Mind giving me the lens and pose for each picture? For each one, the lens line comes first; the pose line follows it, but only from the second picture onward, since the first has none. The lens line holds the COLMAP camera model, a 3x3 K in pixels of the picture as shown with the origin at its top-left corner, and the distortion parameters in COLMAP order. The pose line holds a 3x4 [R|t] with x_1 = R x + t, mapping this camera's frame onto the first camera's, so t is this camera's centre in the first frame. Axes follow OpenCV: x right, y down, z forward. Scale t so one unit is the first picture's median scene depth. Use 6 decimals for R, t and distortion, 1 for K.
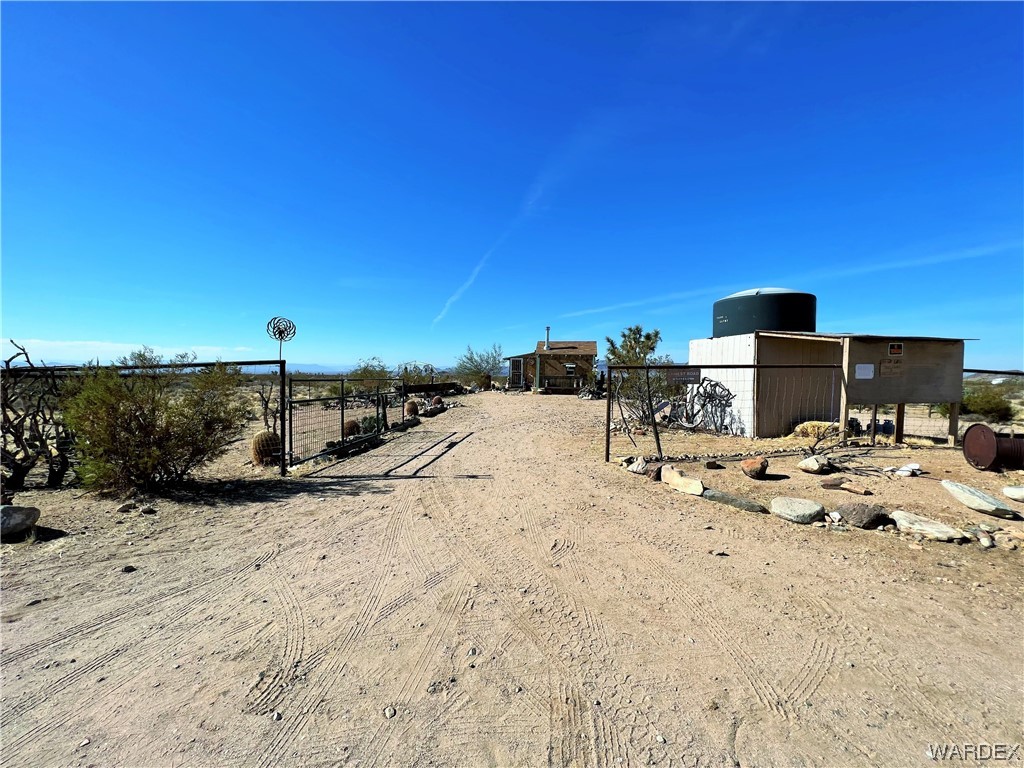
lens RADIAL K [[409.6, 0, 509.7], [0, 409.6, 390.6], [0, 0, 1]] dist [-0.003944, 0.002774]
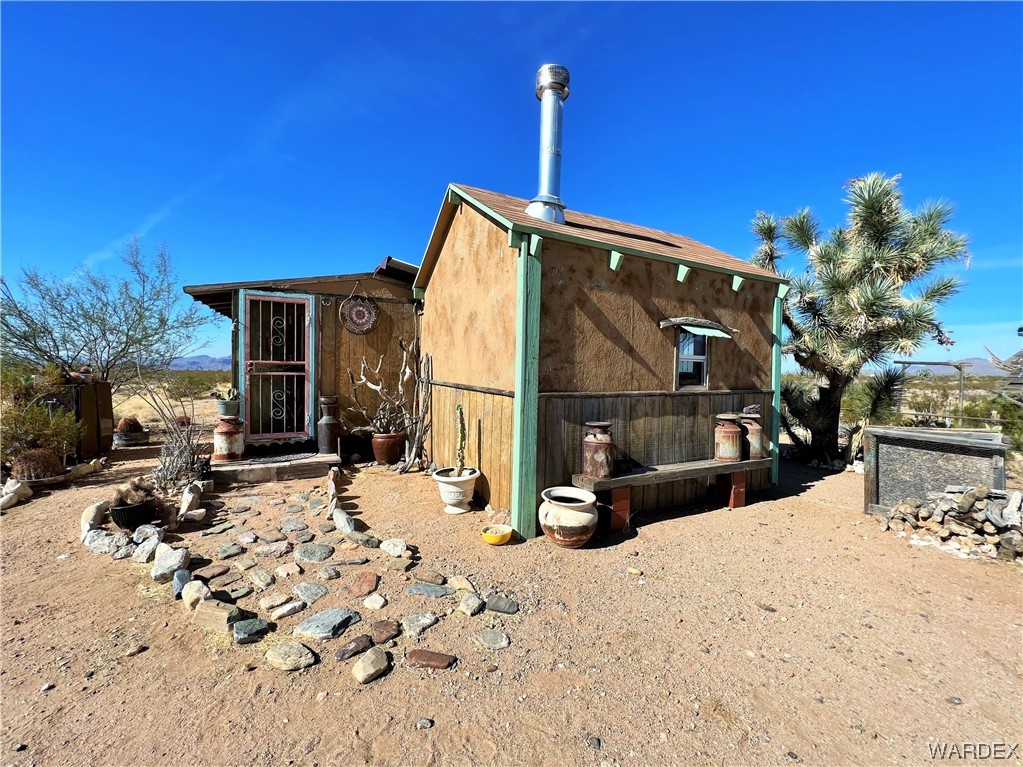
lens RADIAL K [[409.2, 0, 503.5], [0, 409.2, 378.0], [0, 0, 1]] dist [-0.003944, 0.002774]
pose [[0.794959, -0.011869, 0.606548, -0.118900], [0.020923, 0.999750, -0.007859, -0.284813], [-0.606303, 0.018938, 0.795008, 6.131332]]
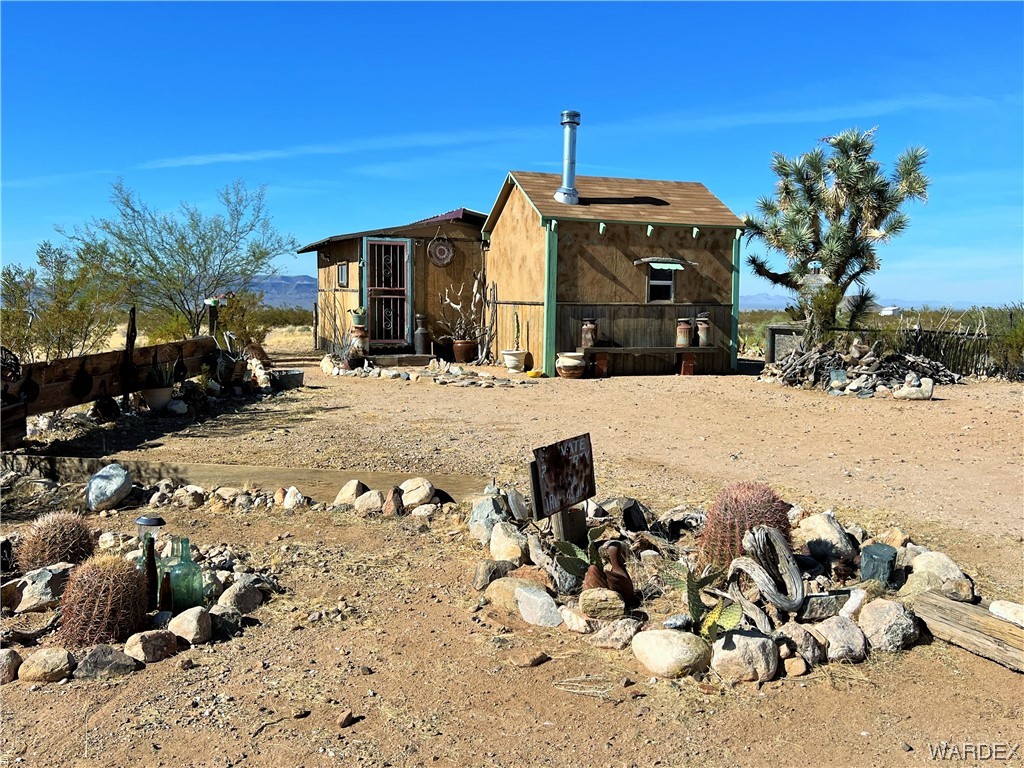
lens RADIAL K [[841.9, 0, 512.6], [0, 841.9, 387.6], [0, 0, 1]] dist [0.116197, -0.003648]
pose [[0.861137, -0.054924, 0.505397, -1.509344], [0.025124, 0.997530, 0.065599, -0.135218], [-0.507751, -0.043792, 0.860390, 3.785556]]
